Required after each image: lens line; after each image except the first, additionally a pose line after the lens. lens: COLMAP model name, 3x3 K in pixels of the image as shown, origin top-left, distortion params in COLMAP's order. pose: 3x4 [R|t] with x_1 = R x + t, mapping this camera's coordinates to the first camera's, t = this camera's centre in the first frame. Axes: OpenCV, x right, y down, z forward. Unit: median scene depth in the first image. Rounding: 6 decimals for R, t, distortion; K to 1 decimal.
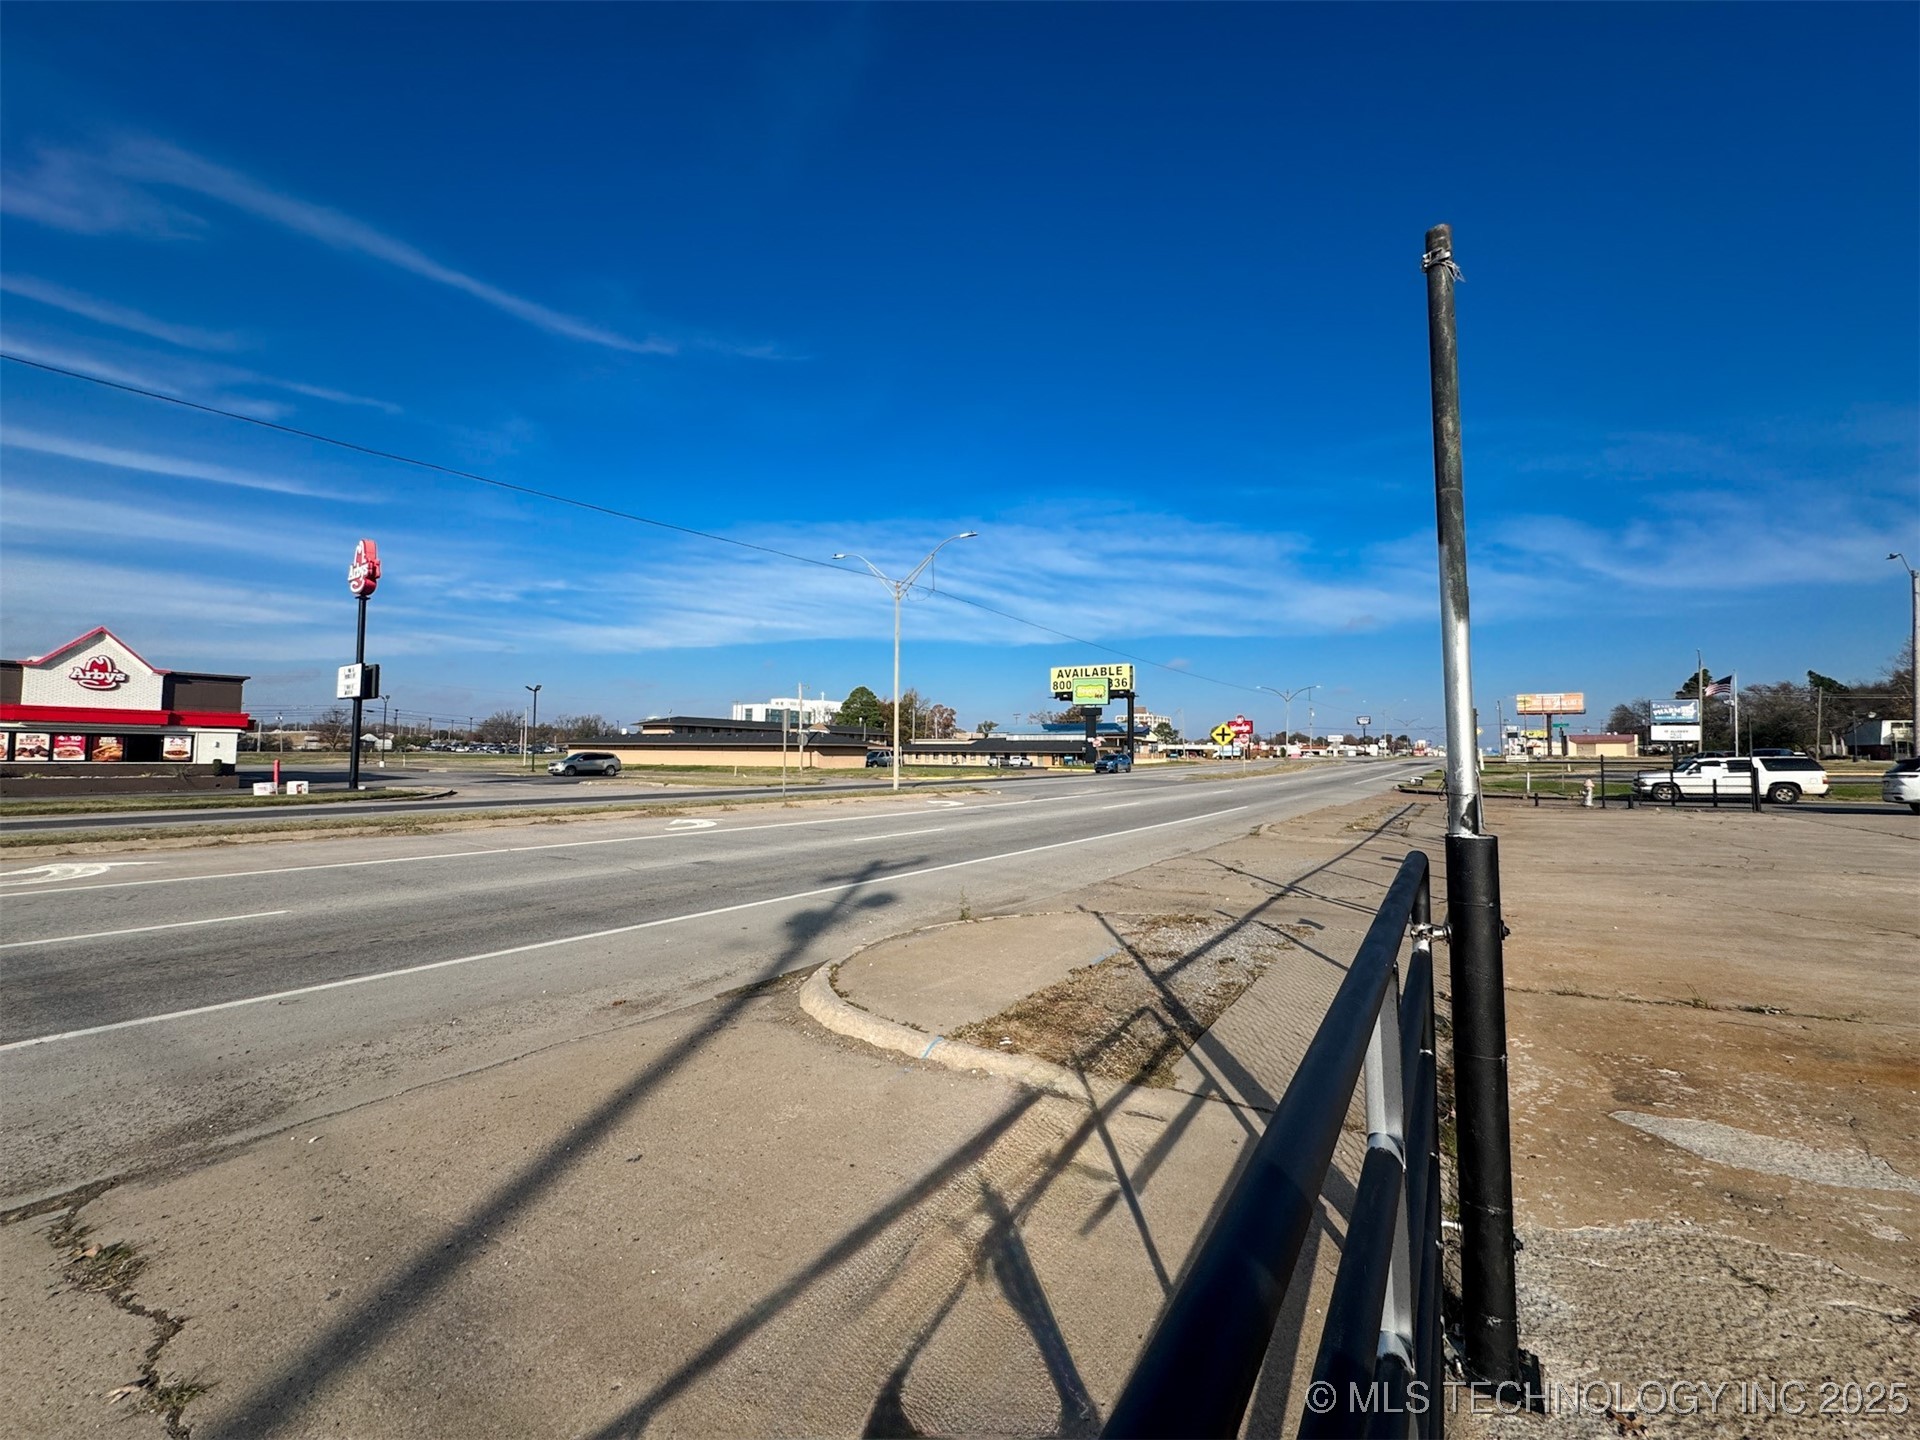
lens RADIAL K [[764.9, 0, 952.7], [0, 764.9, 715.1], [0, 0, 1]] dist [-0.000298, -0.000049]
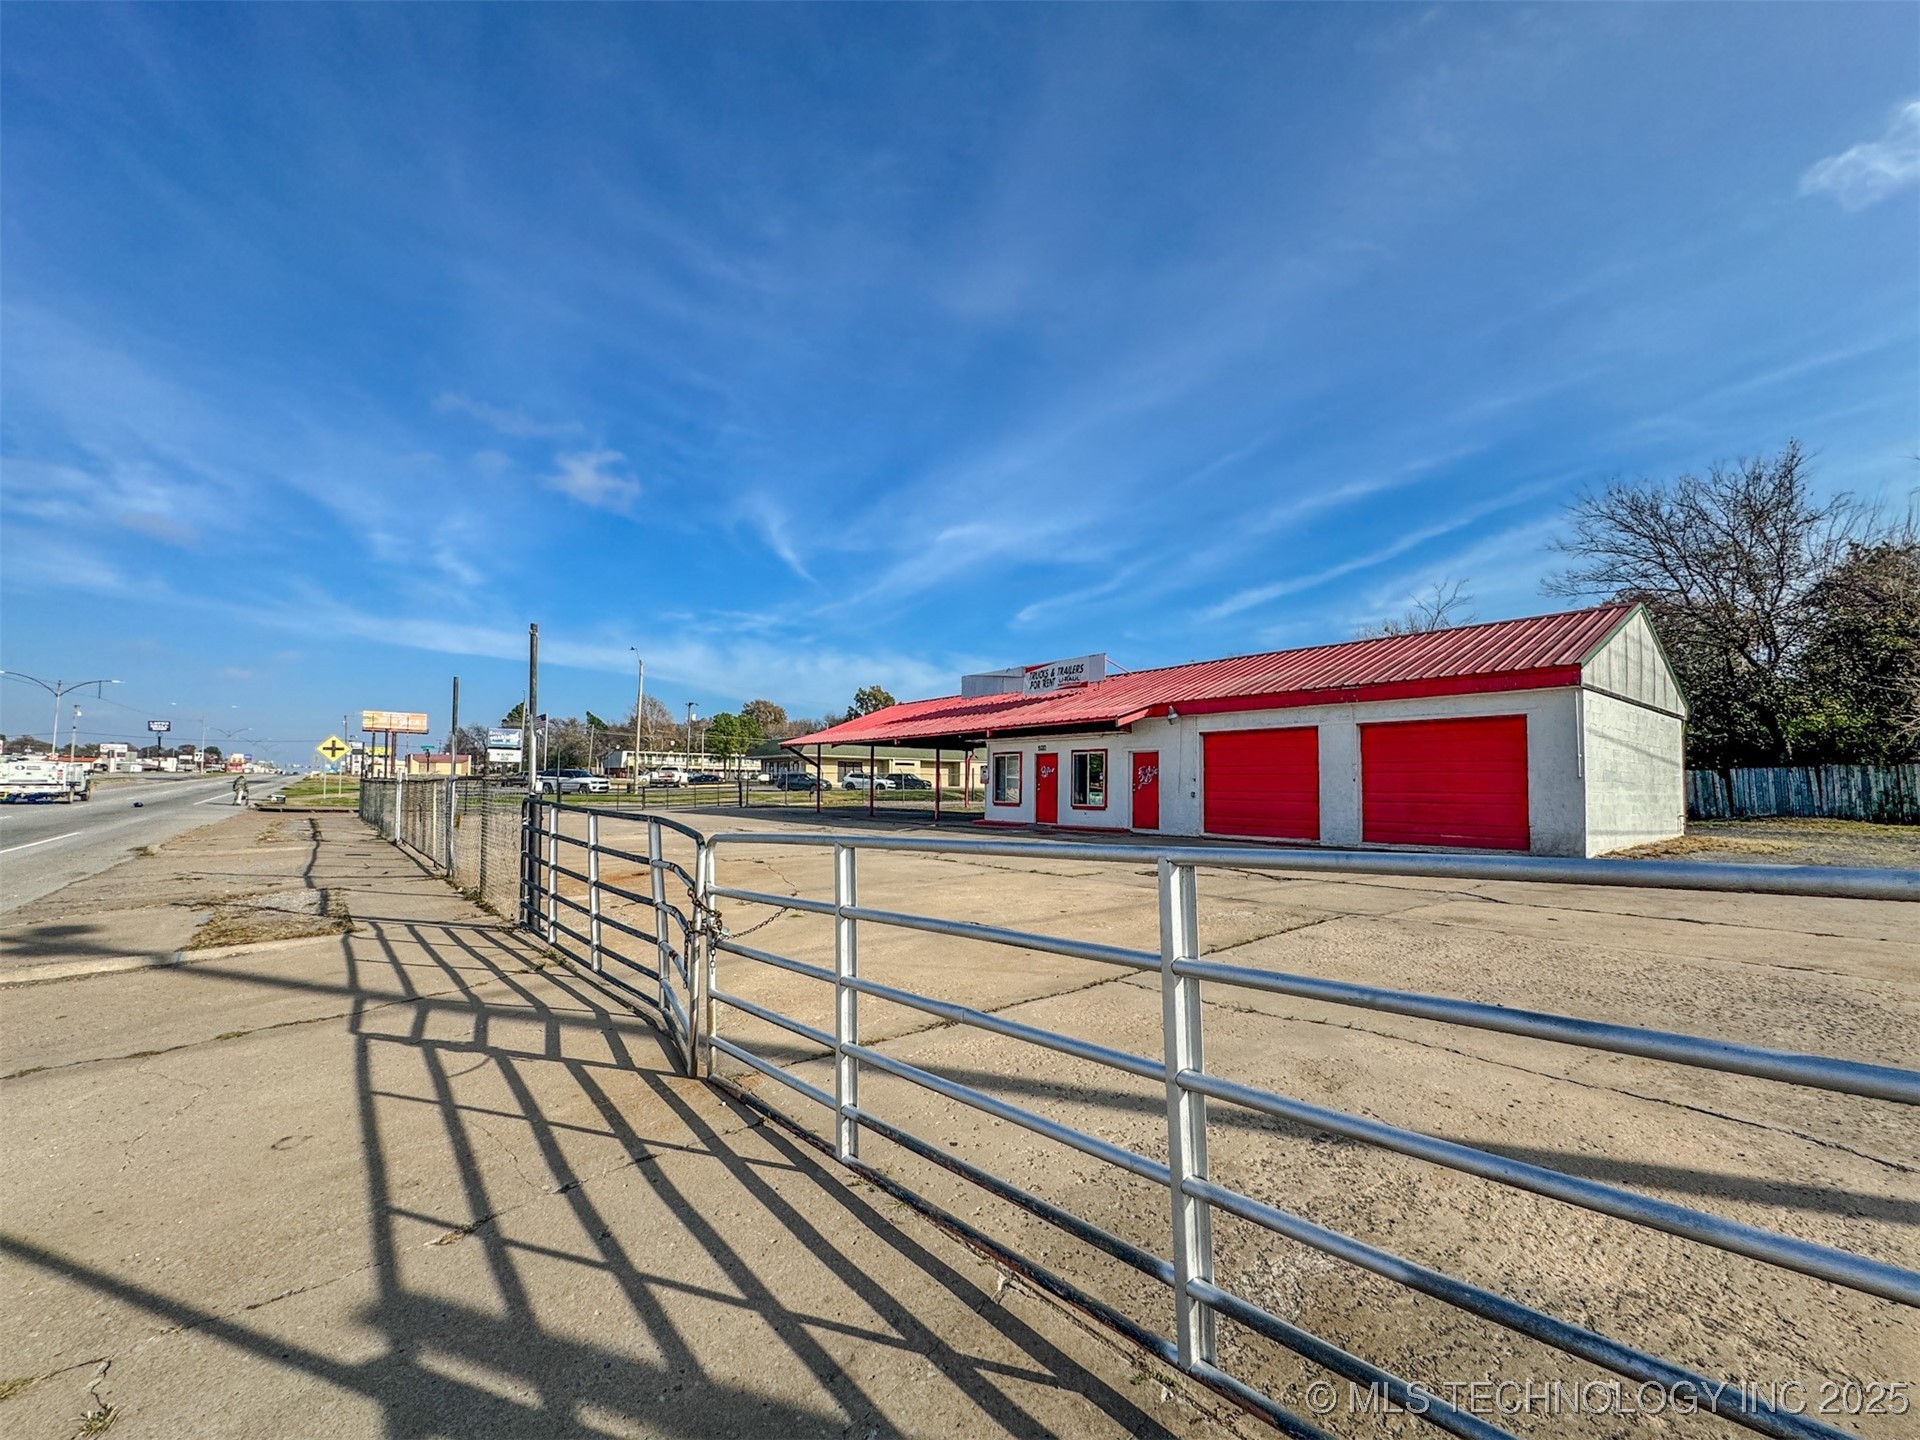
lens RADIAL K [[791.3, 0, 971.2], [0, 791.3, 757.0], [0, 0, 1]] dist [0.001217, 0.000008]
pose [[0.269897, 0.027422, 0.962499, -0.043327], [-0.058438, 0.998218, -0.012053, -0.001877], [-0.961114, -0.052993, 0.271019, -0.036590]]
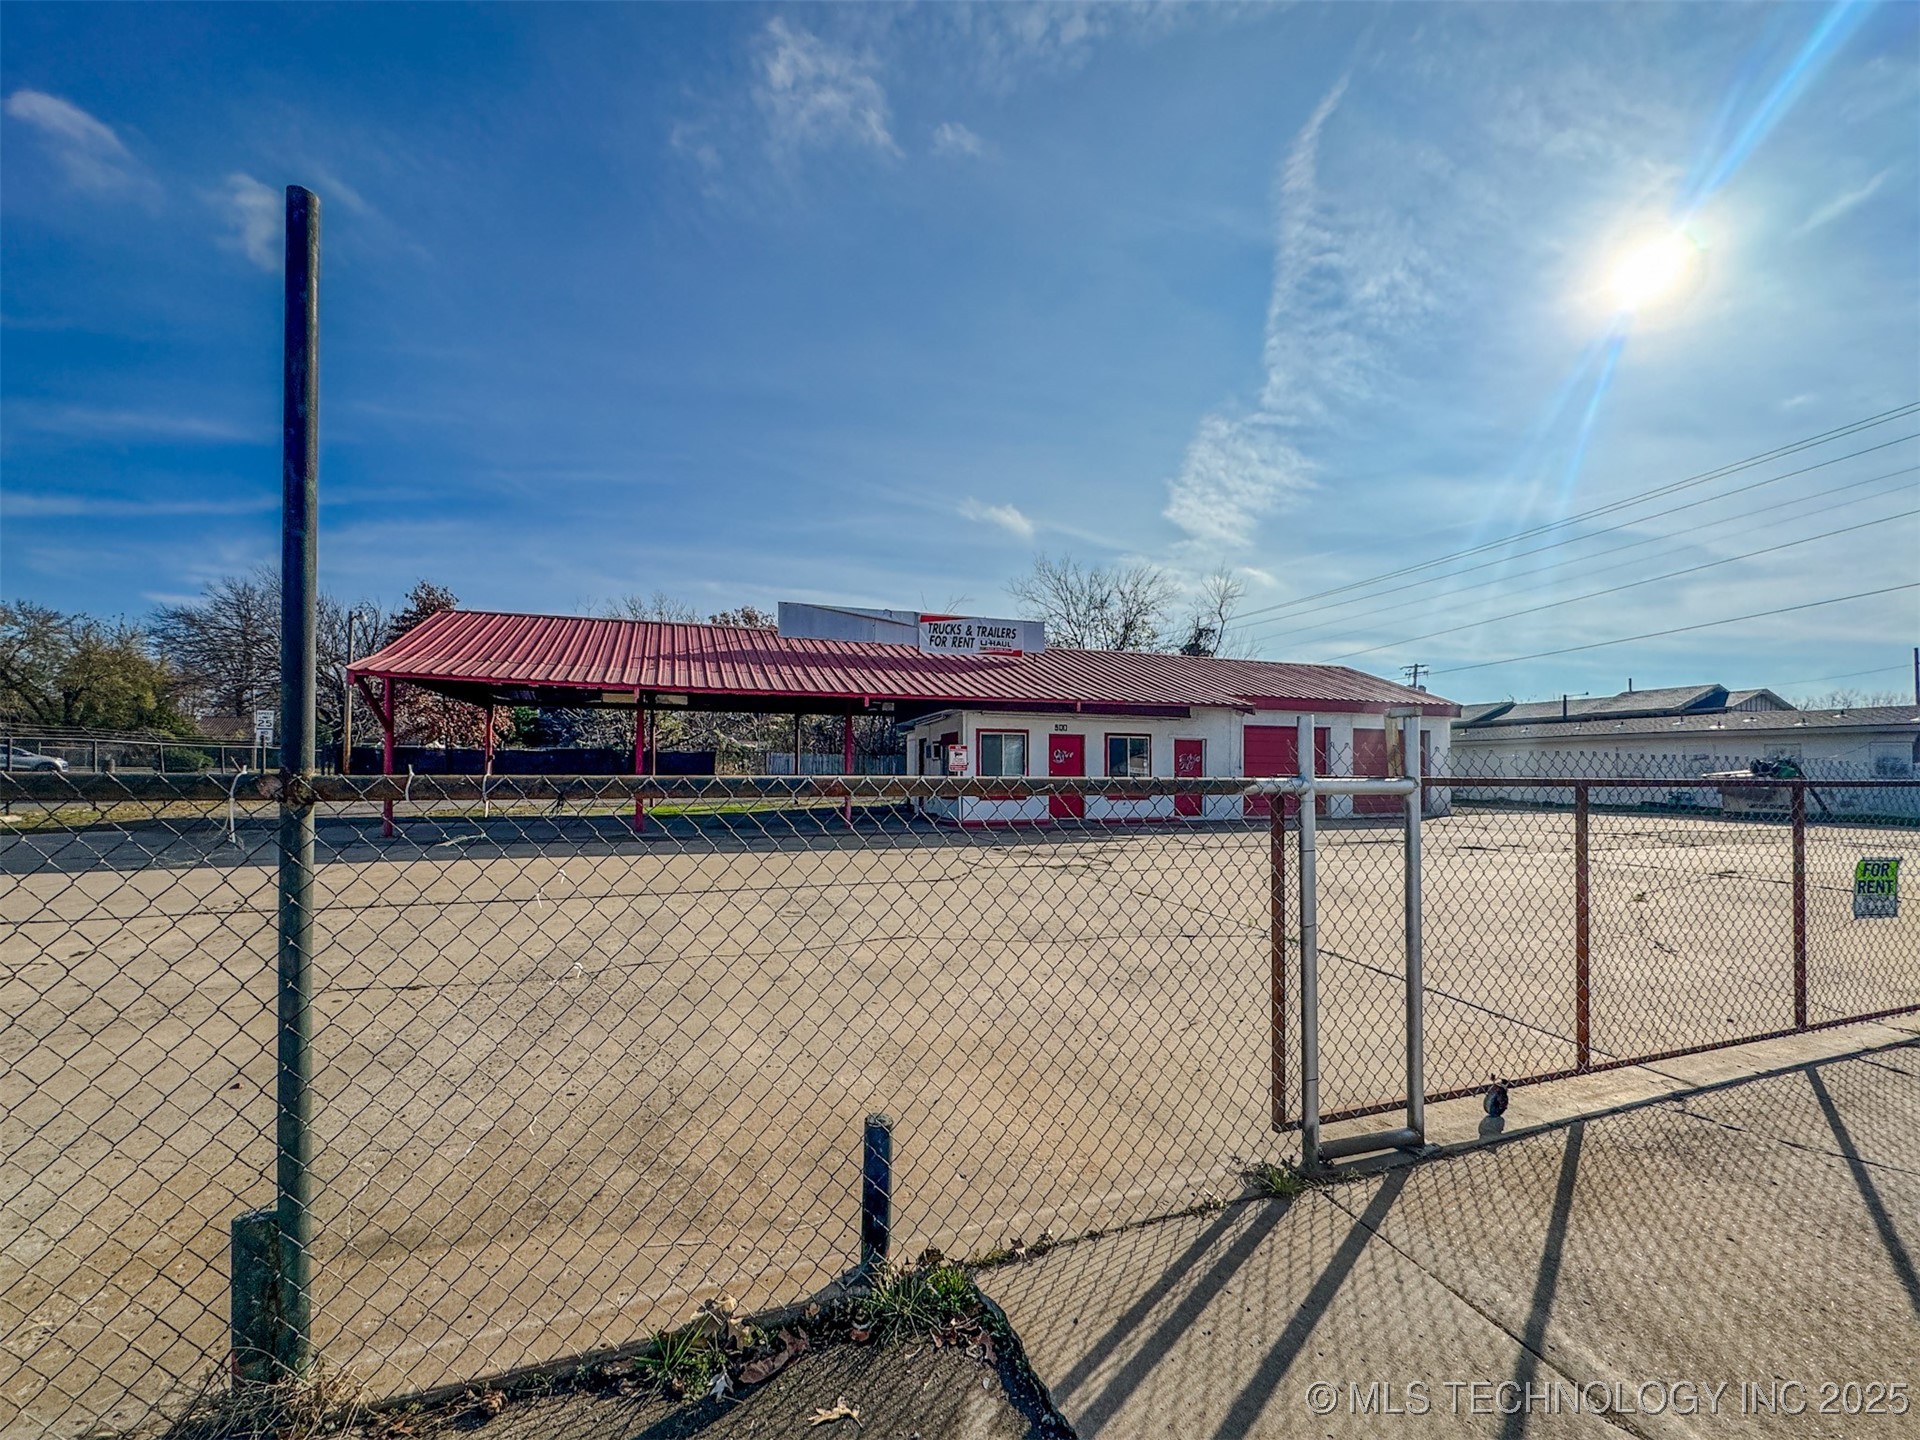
lens RADIAL K [[791.3, 0, 971.2], [0, 791.3, 757.0], [0, 0, 1]] dist [0.001217, 0.000008]
pose [[-0.820742, -0.003014, 0.571290, 0.079025], [-0.044913, 0.997232, -0.059263, 0.009423], [-0.569530, -0.074298, -0.818606, 0.151089]]
